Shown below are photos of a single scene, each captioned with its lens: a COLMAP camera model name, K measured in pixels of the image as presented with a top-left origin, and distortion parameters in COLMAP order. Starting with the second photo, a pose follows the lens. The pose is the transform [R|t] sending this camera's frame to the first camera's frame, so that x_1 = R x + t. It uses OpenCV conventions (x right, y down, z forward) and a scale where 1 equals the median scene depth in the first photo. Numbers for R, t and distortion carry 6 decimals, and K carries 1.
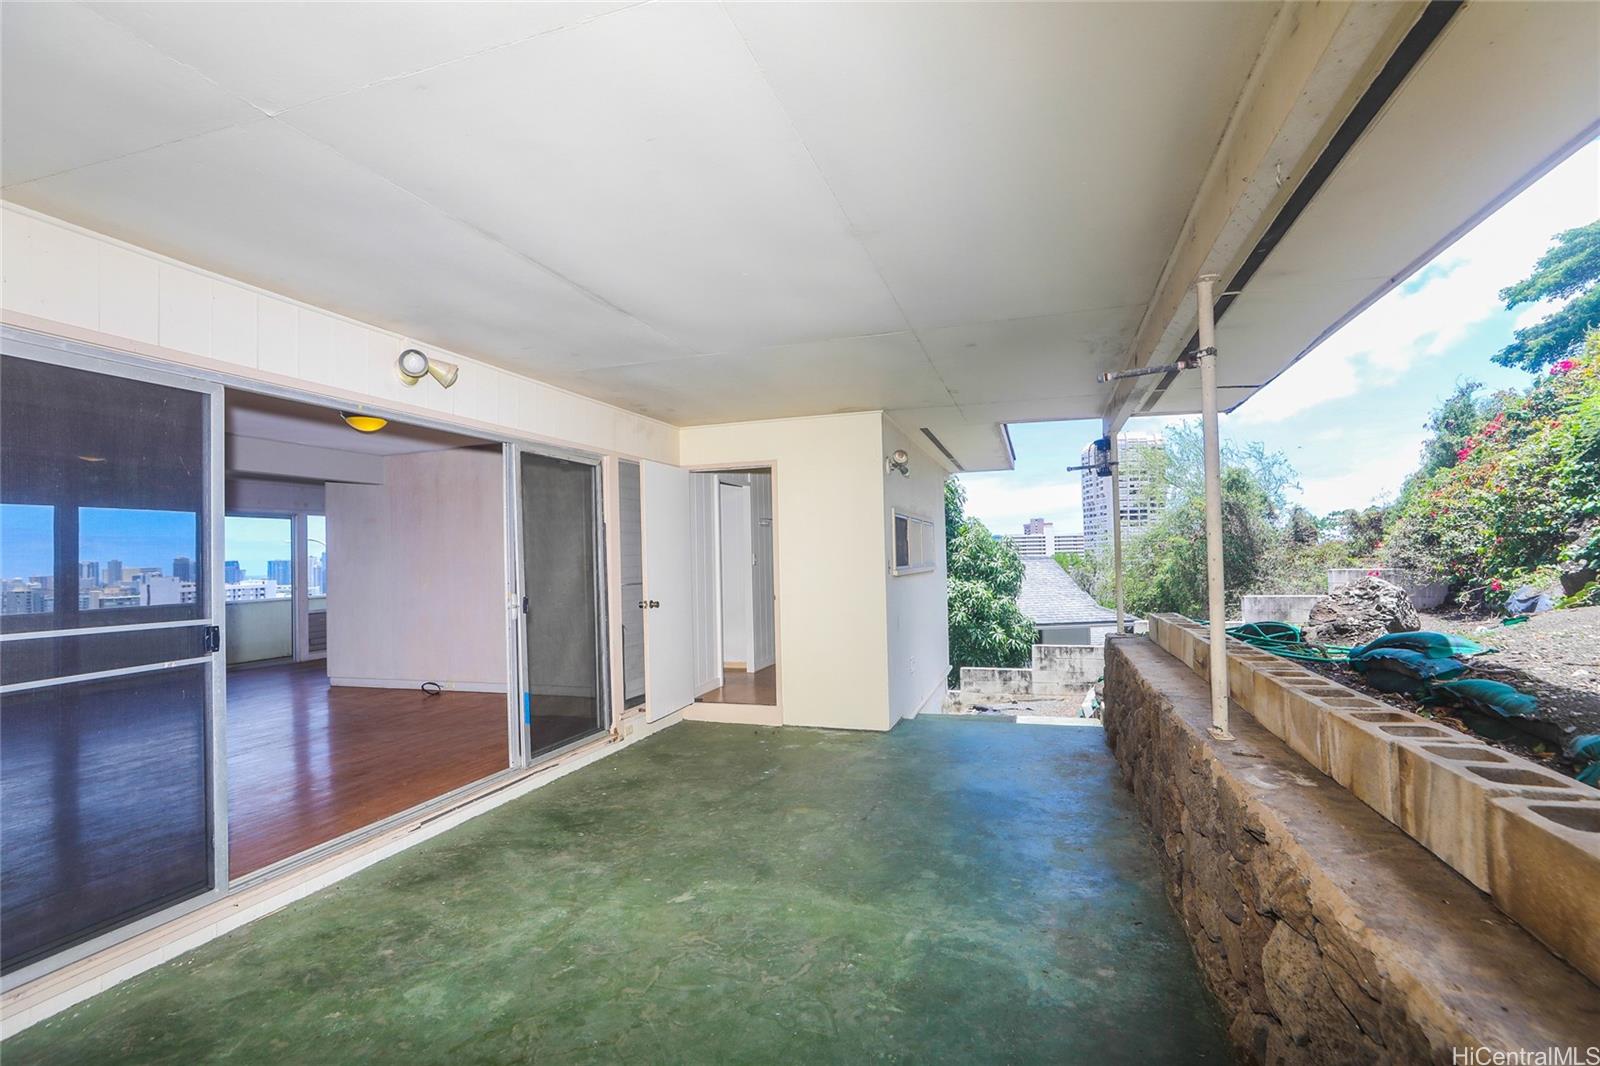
lens RADIAL K [[730.8, 0, 802.5], [0, 730.8, 541.6], [0, 0, 1]] dist [-0.004910, -0.000383]
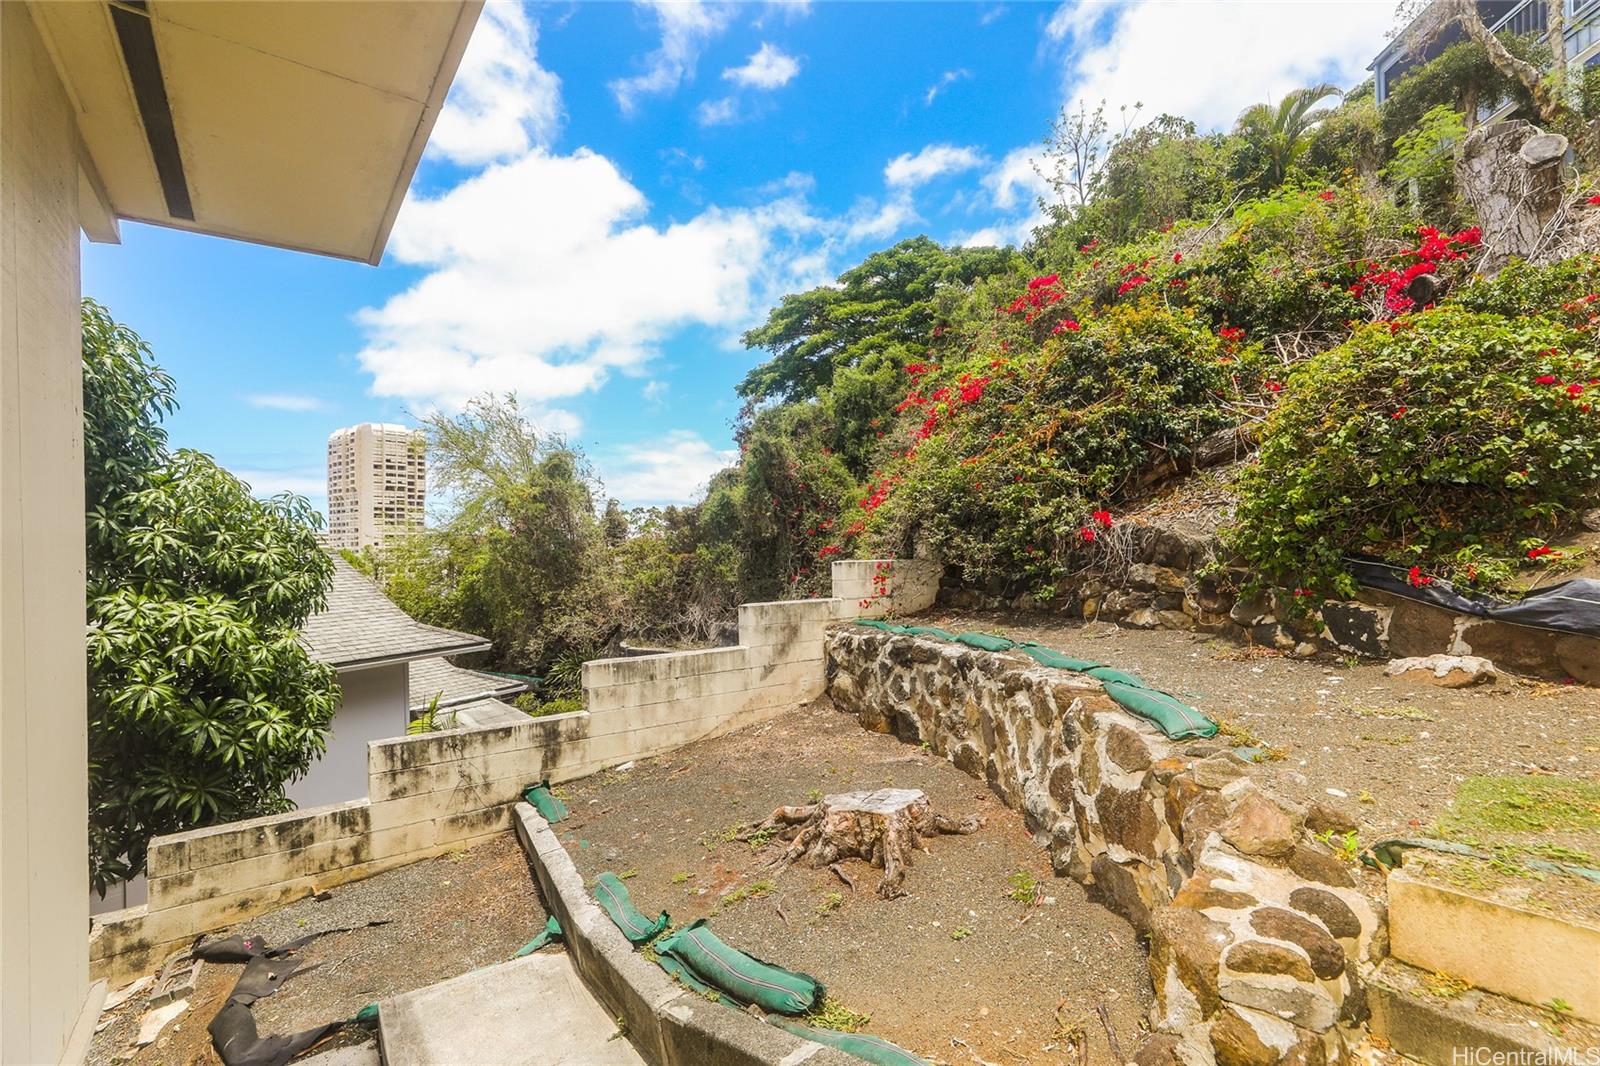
lens RADIAL K [[730.8, 0, 802.5], [0, 730.8, 541.6], [0, 0, 1]] dist [-0.004910, -0.000383]
pose [[0.586202, 0.016055, 0.810006, 0.102697], [-0.015570, 0.999842, -0.008549, 0.020475], [-0.810016, -0.007601, 0.586359, 0.486510]]
